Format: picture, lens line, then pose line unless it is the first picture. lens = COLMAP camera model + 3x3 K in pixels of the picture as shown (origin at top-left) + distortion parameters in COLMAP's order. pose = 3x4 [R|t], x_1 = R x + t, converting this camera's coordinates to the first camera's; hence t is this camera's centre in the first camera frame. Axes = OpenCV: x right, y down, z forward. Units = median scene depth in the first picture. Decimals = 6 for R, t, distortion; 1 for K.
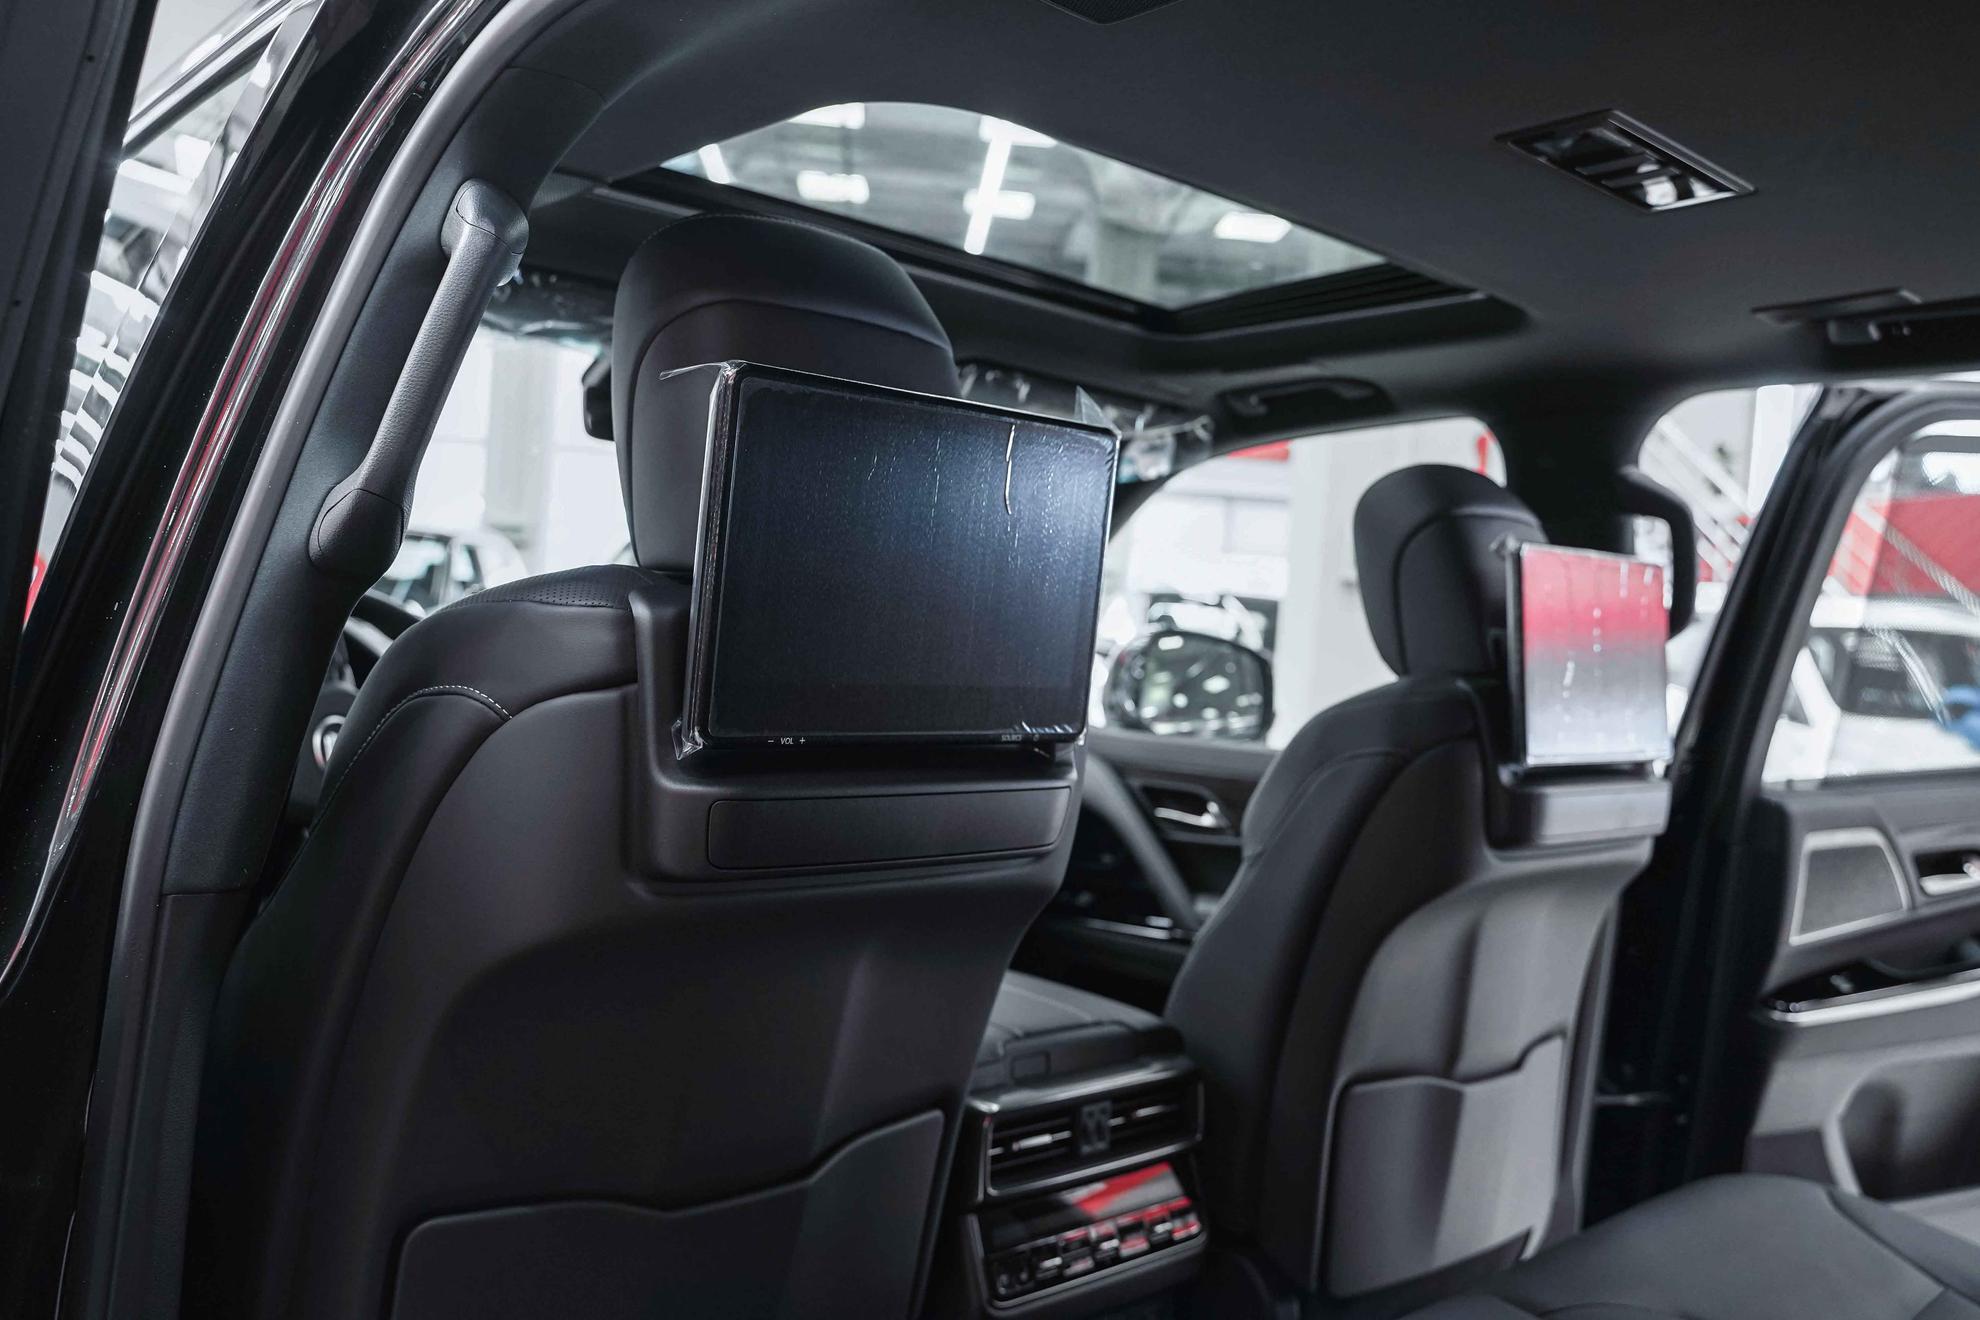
lens RADIAL K [[1553.2, 0, 990.0], [0, 1553.2, 660.0], [0, 0, 1]] dist [-0.039038, -0.003282]
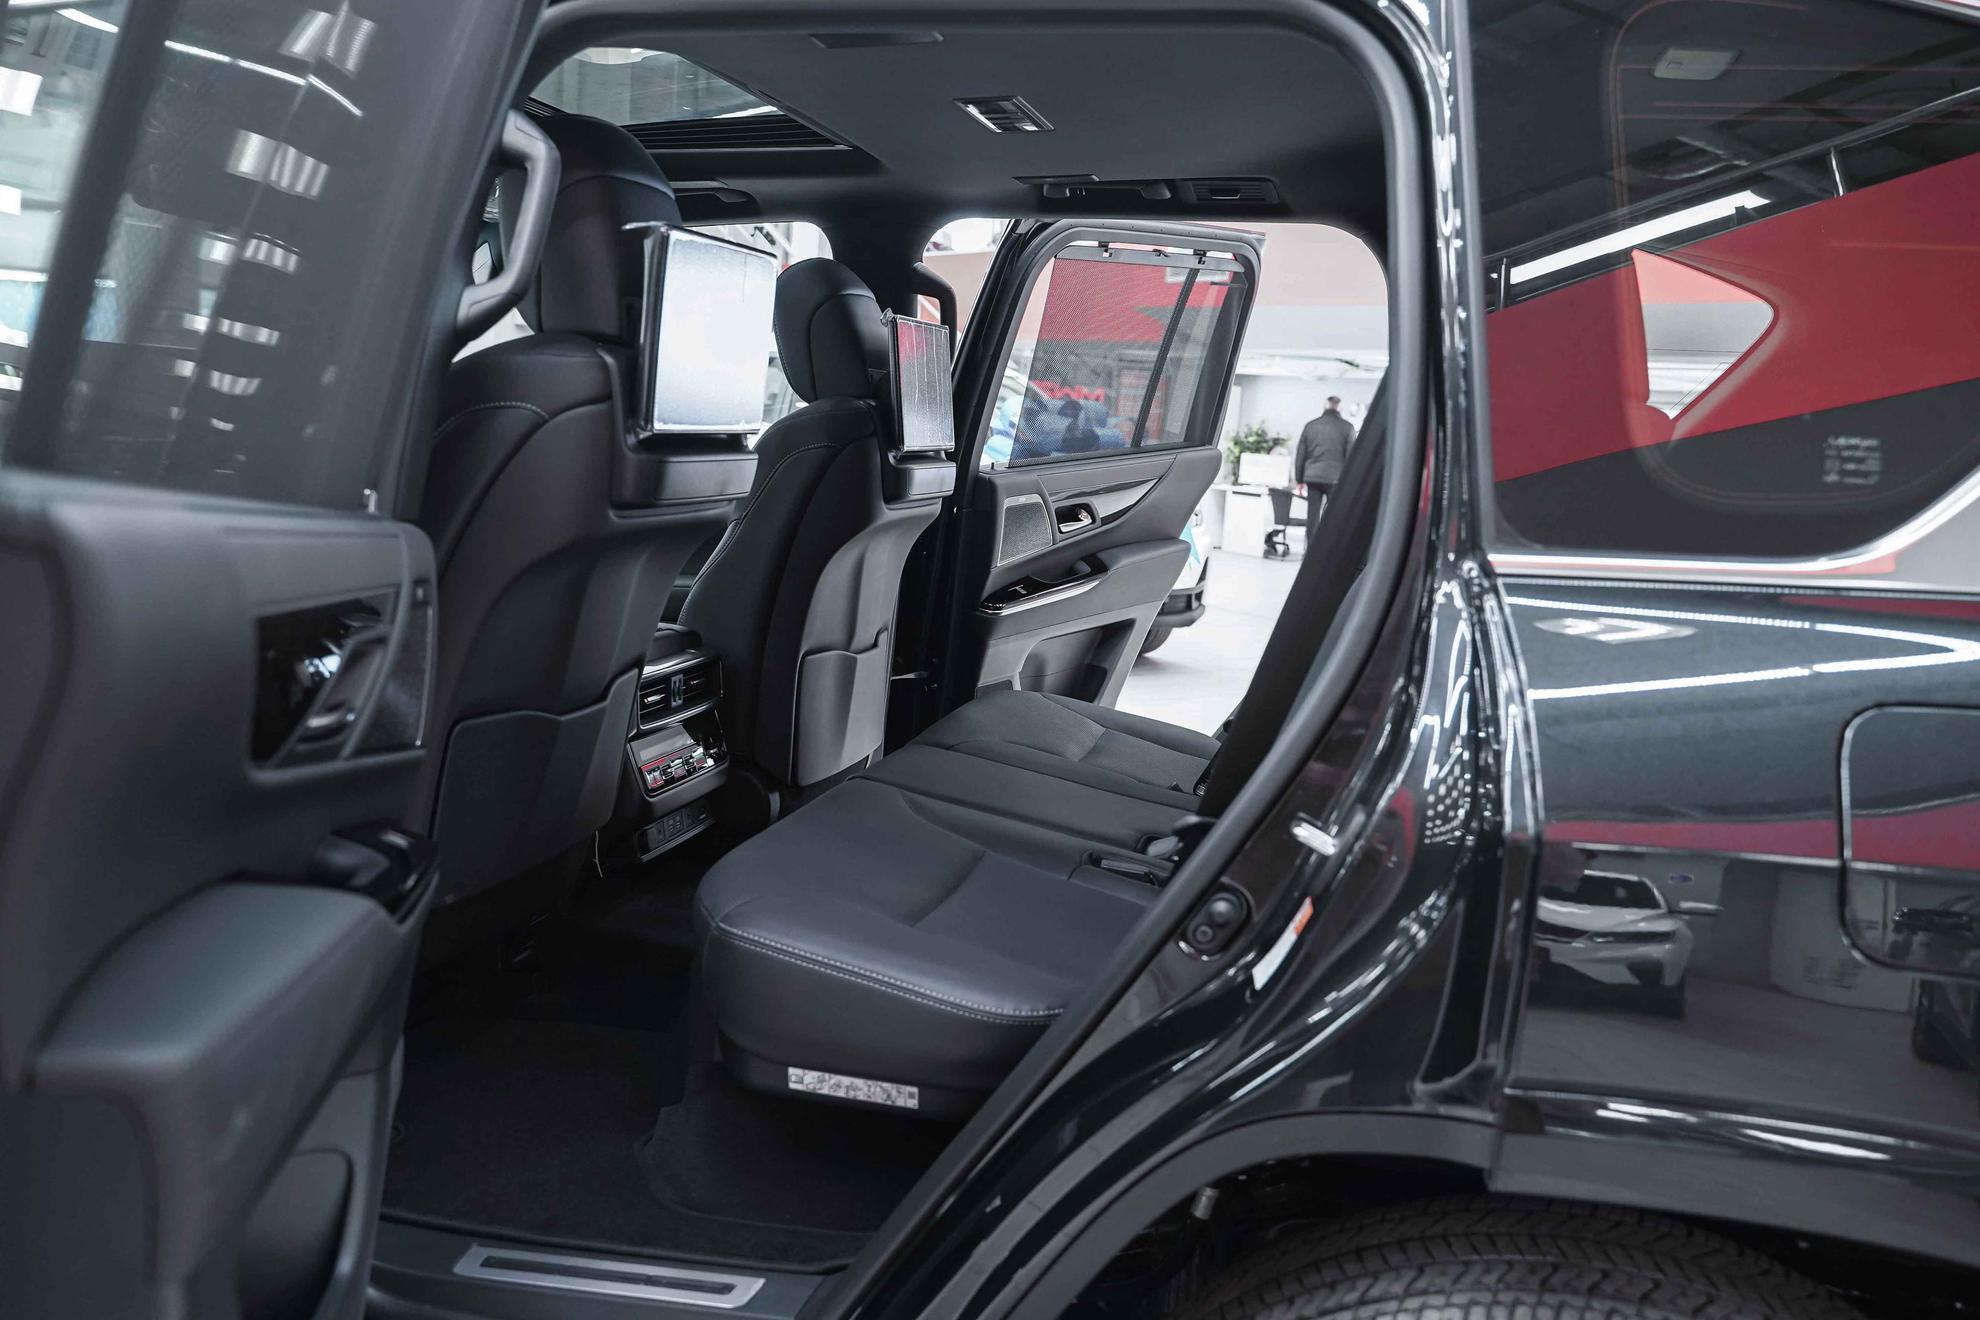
lens RADIAL K [[1638.3, 0, 986.9], [0, 1638.3, 653.0], [0, 0, 1]] dist [-0.003004, -0.008610]
pose [[0.821740, -0.097880, 0.561394, -0.504307], [0.010675, 0.987610, 0.156567, 0.006309], [-0.569763, -0.122665, 0.812603, -0.438442]]
